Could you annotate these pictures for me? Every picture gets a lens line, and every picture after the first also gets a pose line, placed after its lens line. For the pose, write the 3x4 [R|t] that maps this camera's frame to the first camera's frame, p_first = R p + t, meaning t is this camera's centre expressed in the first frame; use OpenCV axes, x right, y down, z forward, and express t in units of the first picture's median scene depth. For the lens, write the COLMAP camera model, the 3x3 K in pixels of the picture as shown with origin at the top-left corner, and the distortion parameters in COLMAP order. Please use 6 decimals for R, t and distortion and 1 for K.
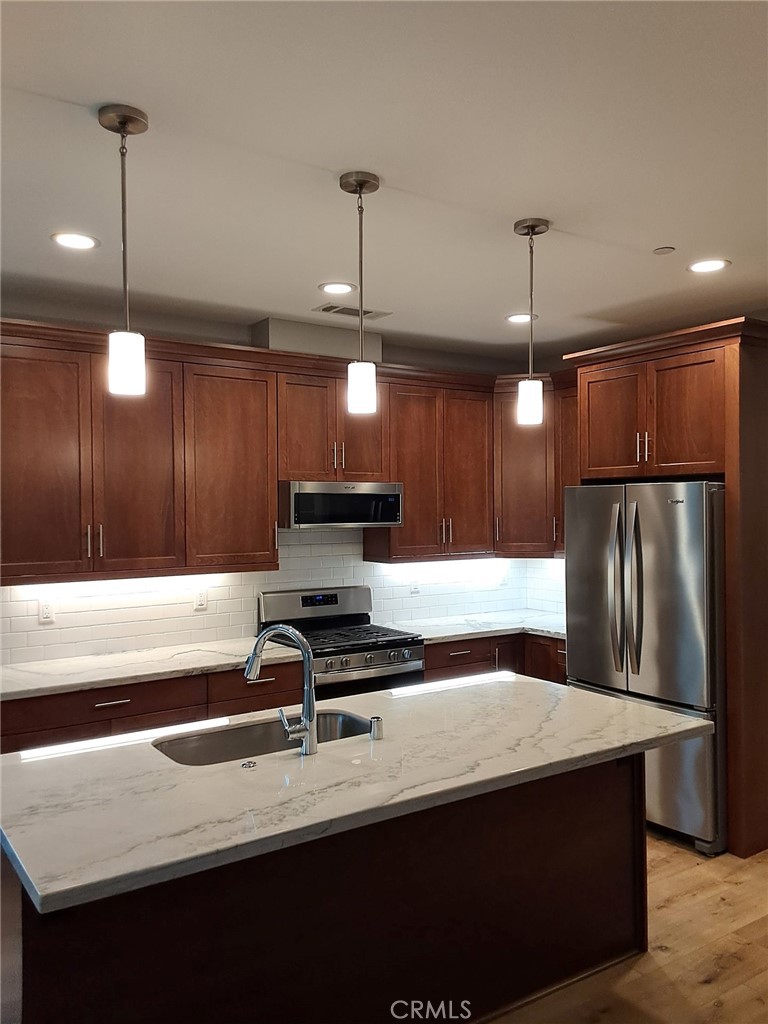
lens RADIAL K [[832.8, 0, 392.6], [0, 832.8, 516.6], [0, 0, 1]] dist [0.108711, -0.121018]
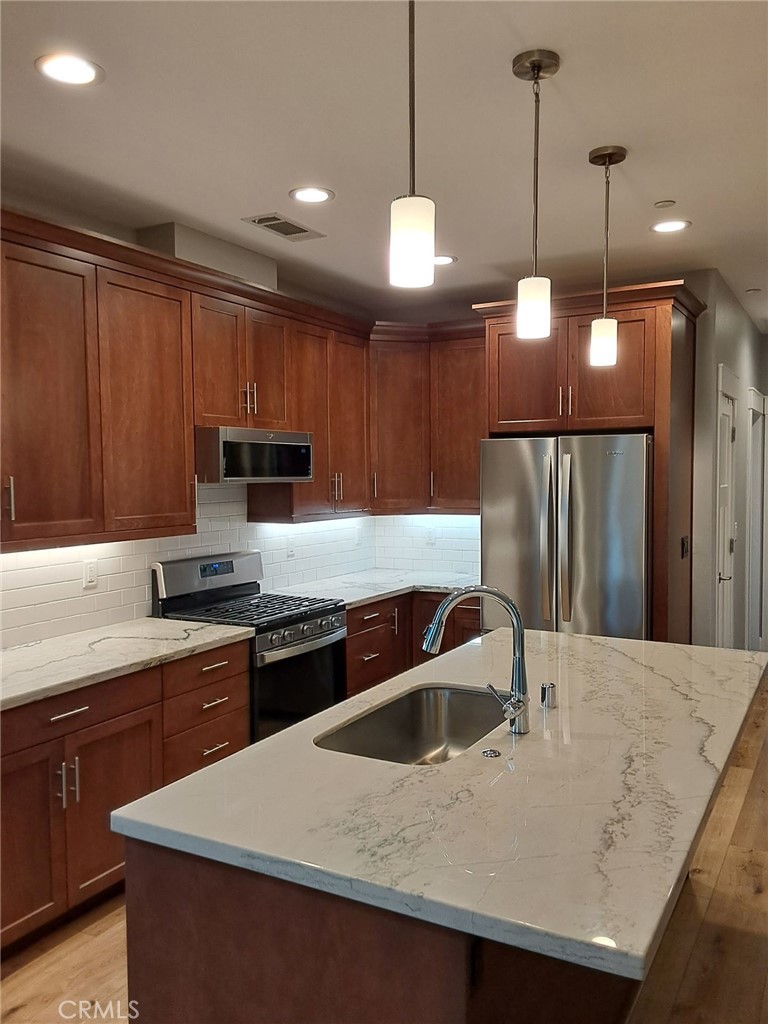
lens RADIAL K [[832.8, 0, 392.6], [0, 832.8, 516.6], [0, 0, 1]] dist [0.108711, -0.121018]
pose [[0.890806, -0.024582, 0.453719, -0.345732], [0.007071, 0.999165, 0.040251, 0.015225], [-0.454330, -0.032648, 0.890235, 0.174036]]
